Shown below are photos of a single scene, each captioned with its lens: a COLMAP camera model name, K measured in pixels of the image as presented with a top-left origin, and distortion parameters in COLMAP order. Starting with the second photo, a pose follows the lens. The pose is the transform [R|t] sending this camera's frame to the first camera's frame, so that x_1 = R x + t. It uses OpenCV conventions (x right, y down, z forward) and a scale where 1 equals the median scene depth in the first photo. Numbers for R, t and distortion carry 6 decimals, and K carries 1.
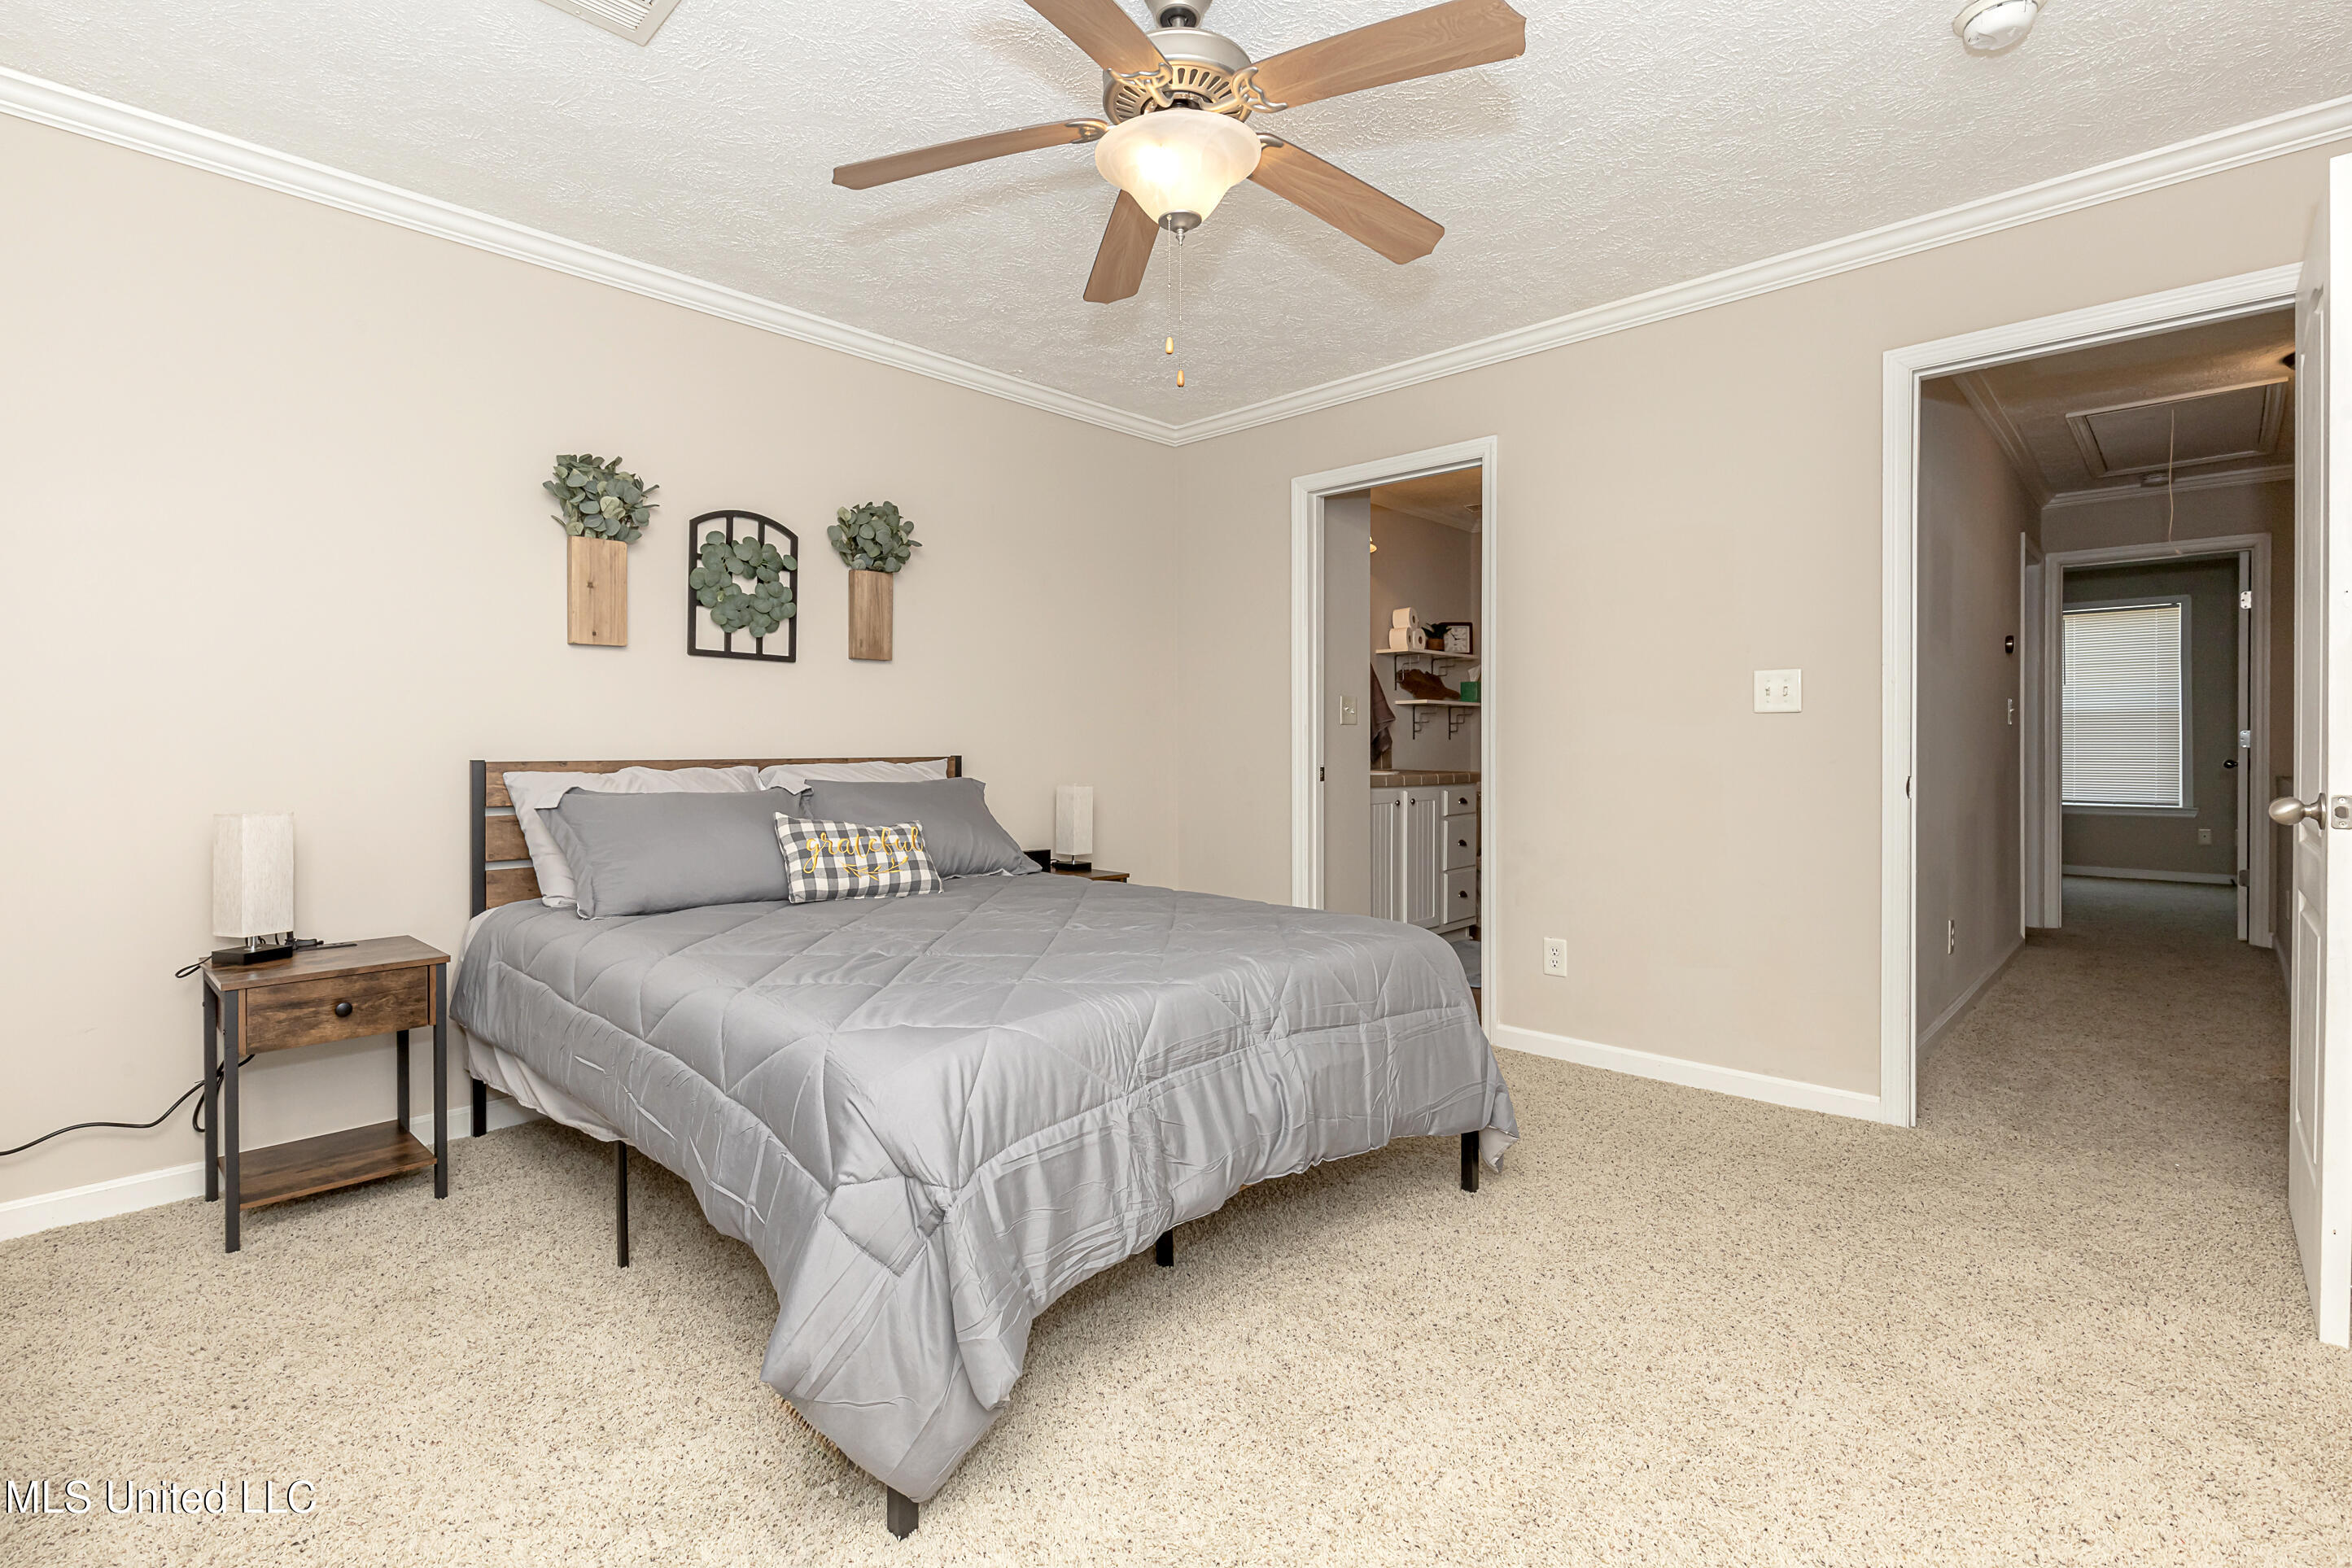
lens RADIAL K [[1101.6, 0, 1178.8], [0, 1101.6, 743.5], [0, 0, 1]] dist [0.000241, 0.000031]
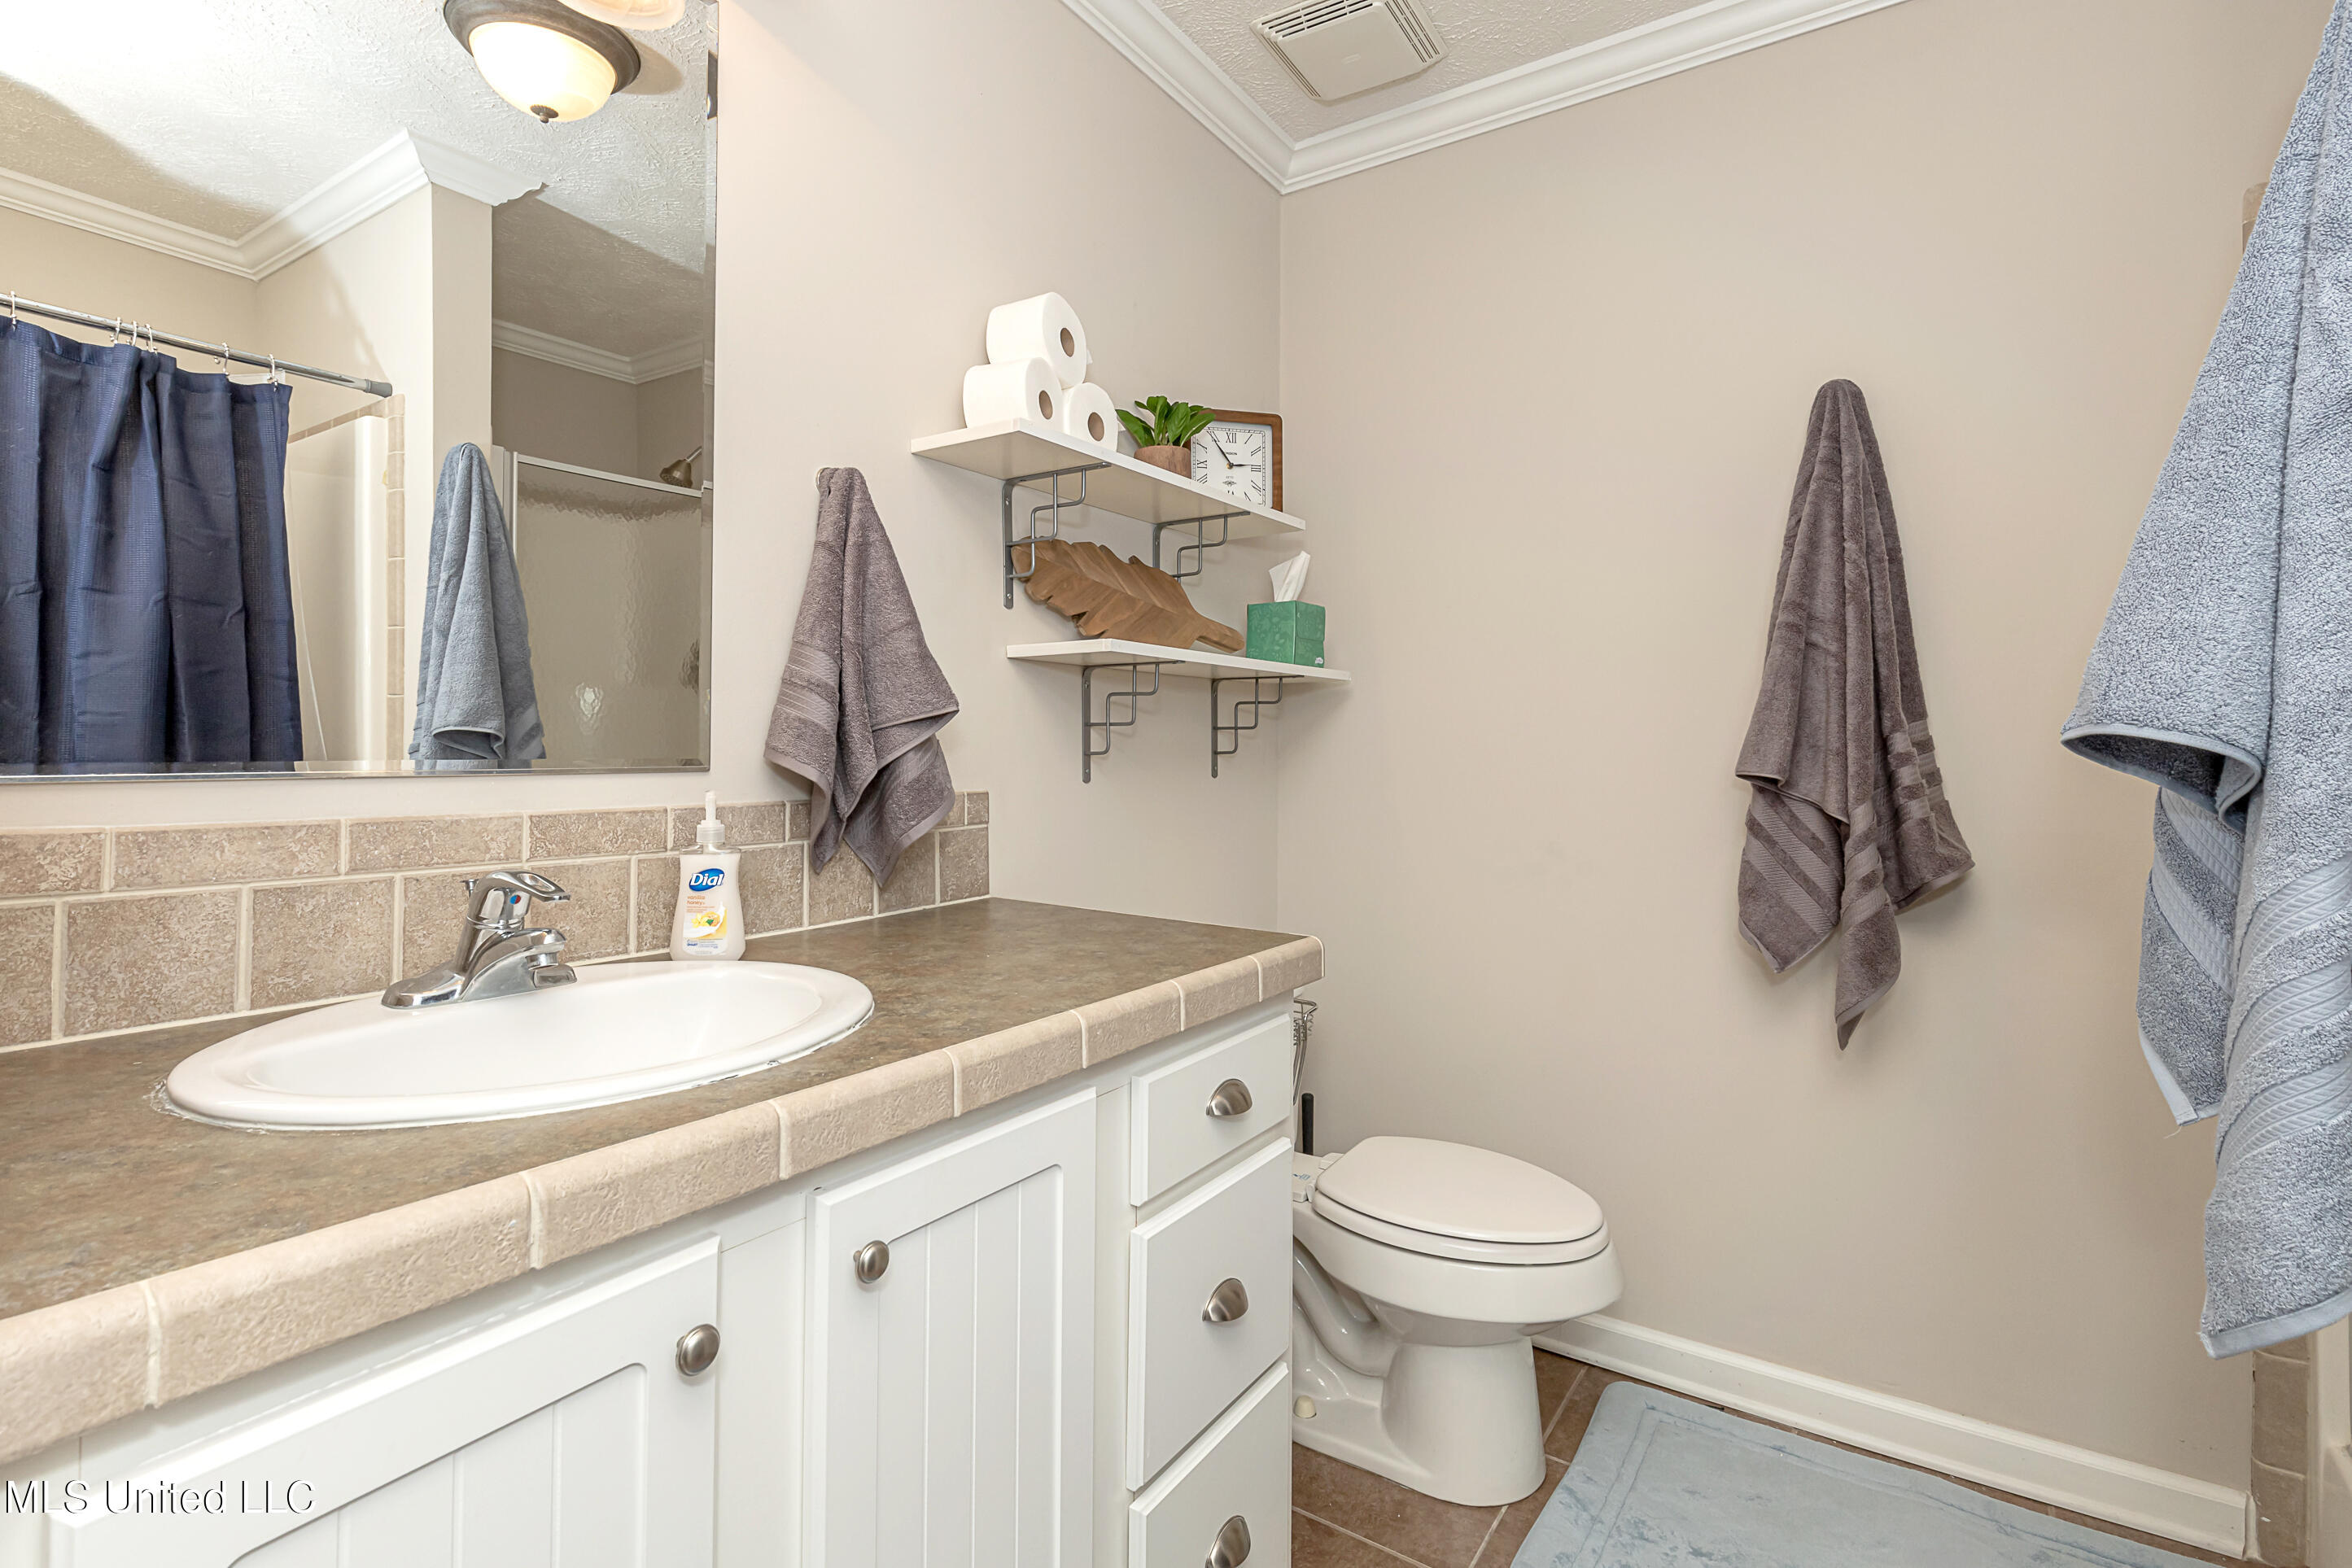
lens RADIAL K [[1101.6, 0, 1178.8], [0, 1101.6, 743.5], [0, 0, 1]] dist [0.000241, 0.000031]
pose [[0.986310, 0.003204, 0.164868, 0.190140], [-0.002684, 0.999991, -0.003376, -0.012660], [-0.164877, 0.002887, 0.986310, 0.708126]]
